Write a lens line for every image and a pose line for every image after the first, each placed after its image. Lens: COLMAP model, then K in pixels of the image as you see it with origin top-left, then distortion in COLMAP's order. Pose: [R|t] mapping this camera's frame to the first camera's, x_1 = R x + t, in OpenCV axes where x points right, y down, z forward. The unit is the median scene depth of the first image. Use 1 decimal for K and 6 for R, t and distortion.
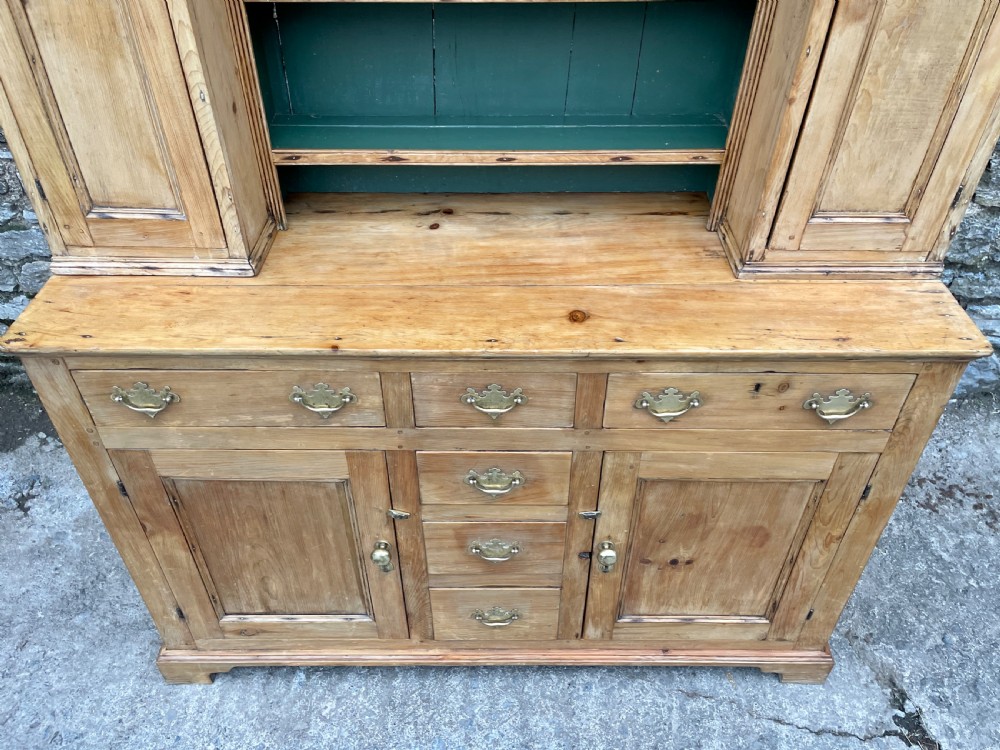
lens RADIAL K [[764.8, 0, 503.5], [0, 764.8, 364.5], [0, 0, 1]] dist [0.082222, -0.105356]
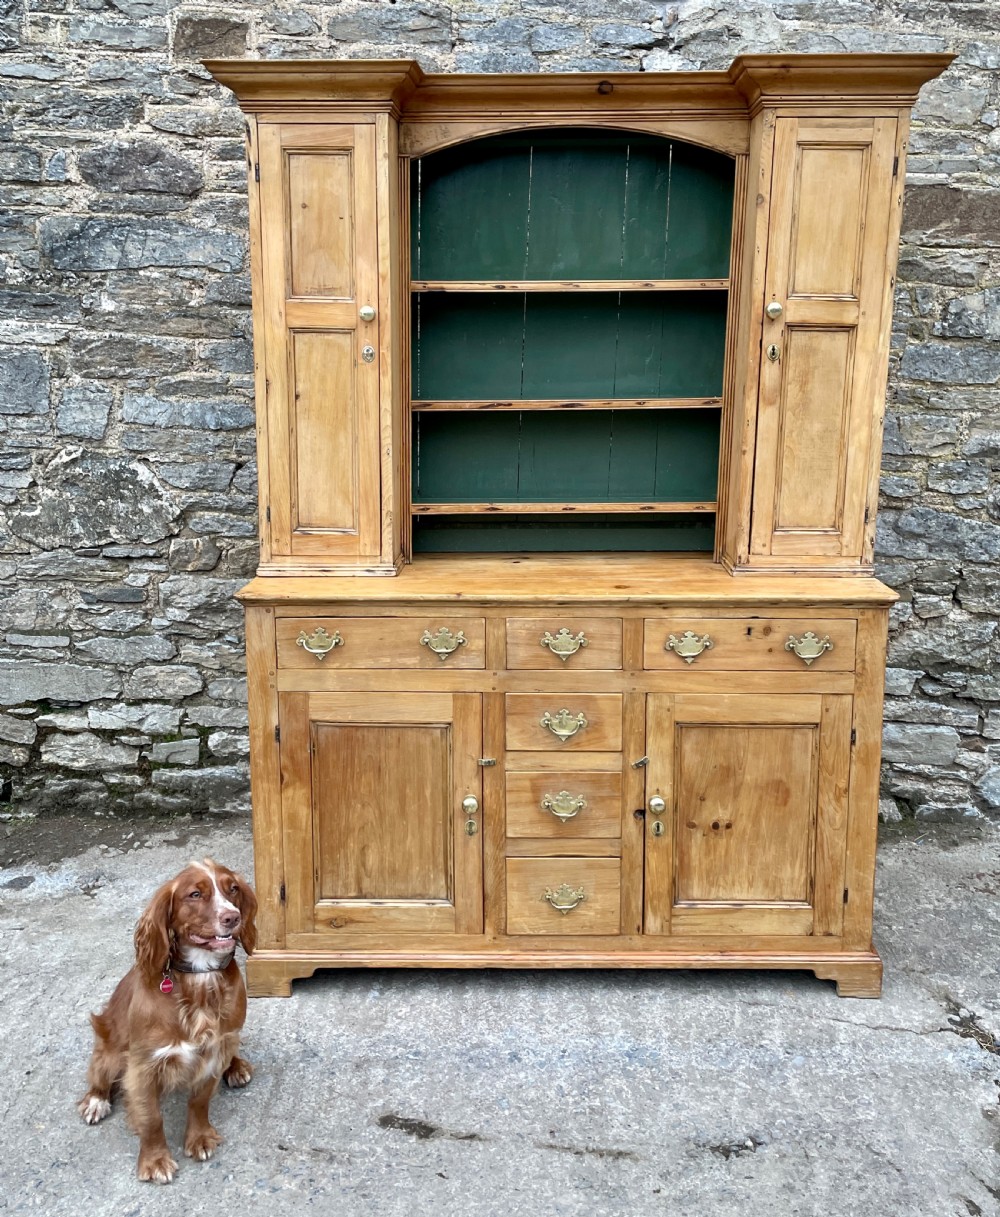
lens RADIAL K [[1101.1, 0, 524.4], [0, 1101.1, 533.4], [0, 0, 1]] dist [0.051498, -0.029064]
pose [[0.999944, -0.001612, -0.010492, -0.060551], [-0.003852, 0.865943, -0.500128, 0.824472], [0.009892, 0.500140, 0.865888, -0.796566]]
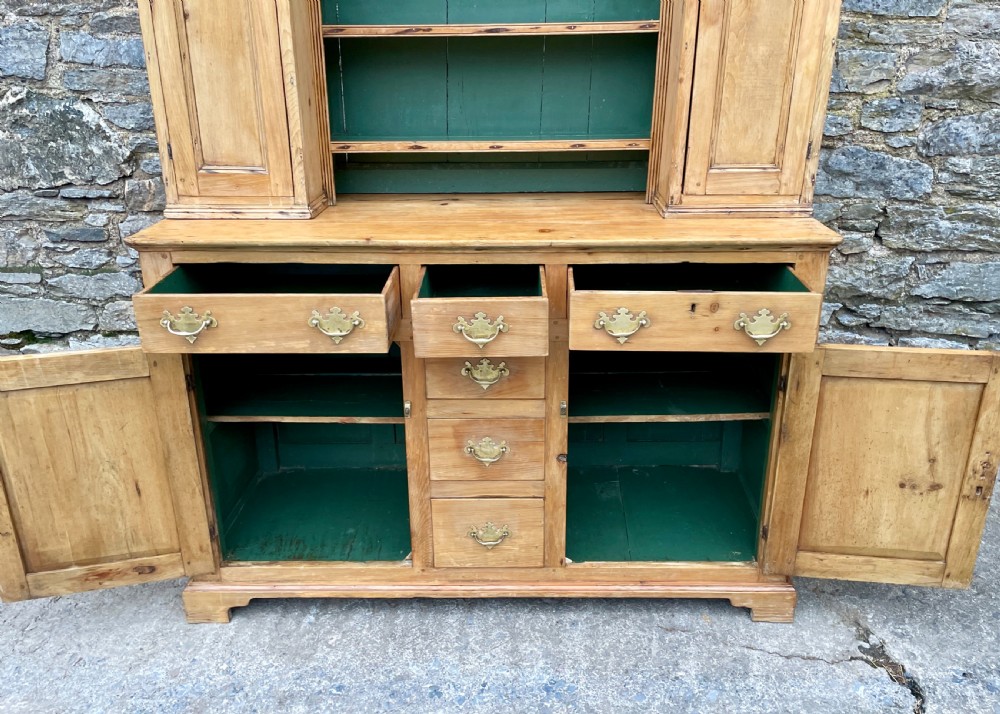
lens RADIAL K [[790.2, 0, 516.0], [0, 790.2, 328.7], [0, 0, 1]] dist [0.078590, -0.076175]
pose [[0.999914, -0.003189, -0.012732, 0.056982], [-0.001226, 0.943109, -0.332481, 0.528297], [0.013068, 0.332468, 0.943024, -0.256954]]
